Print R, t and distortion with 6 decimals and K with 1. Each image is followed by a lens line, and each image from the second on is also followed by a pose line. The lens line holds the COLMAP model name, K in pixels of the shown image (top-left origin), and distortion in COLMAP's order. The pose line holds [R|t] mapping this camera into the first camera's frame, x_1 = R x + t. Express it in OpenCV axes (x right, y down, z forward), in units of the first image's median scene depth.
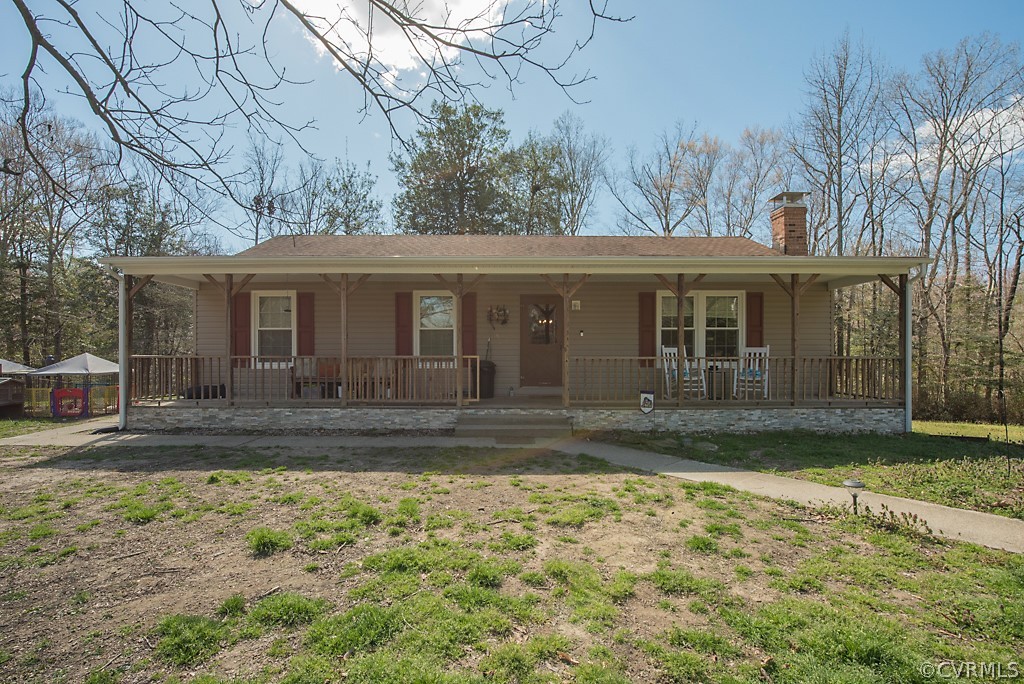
lens RADIAL K [[425.4, 0, 511.7], [0, 425.4, 346.0], [0, 0, 1]] dist [0.001134, 0.000049]
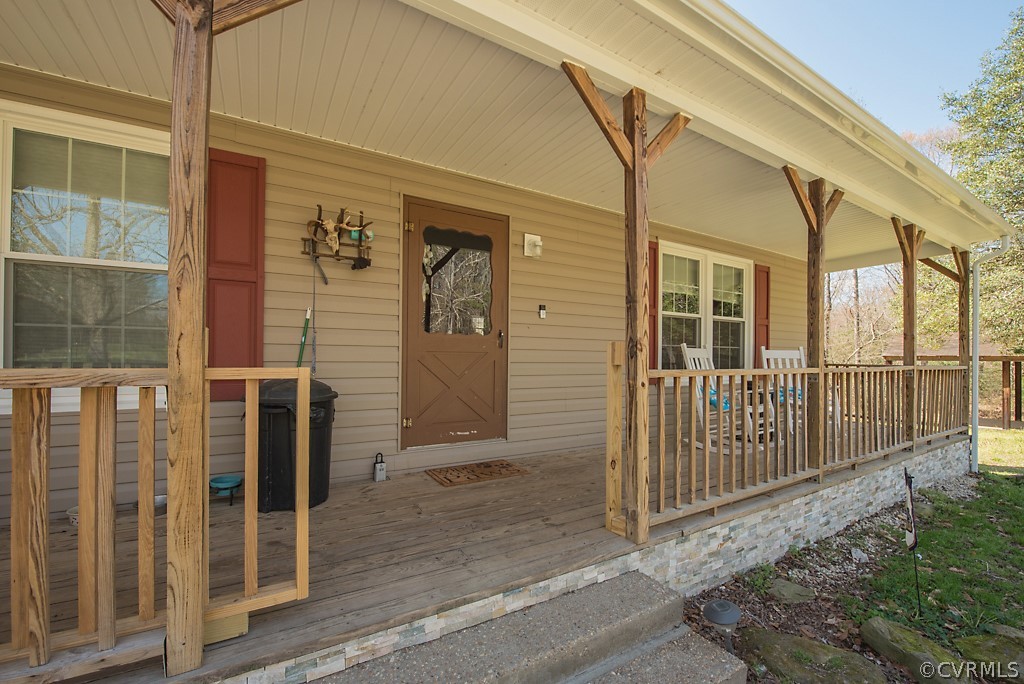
lens RADIAL K [[425.4, 0, 508.0], [0, 425.4, 353.1], [0, 0, 1]] dist [0.001134, 0.000049]
pose [[0.877454, 0.013509, 0.479471, -0.074622], [-0.013868, 0.999900, -0.002792, 0.013687], [-0.479461, -0.004199, 0.877553, 0.640472]]
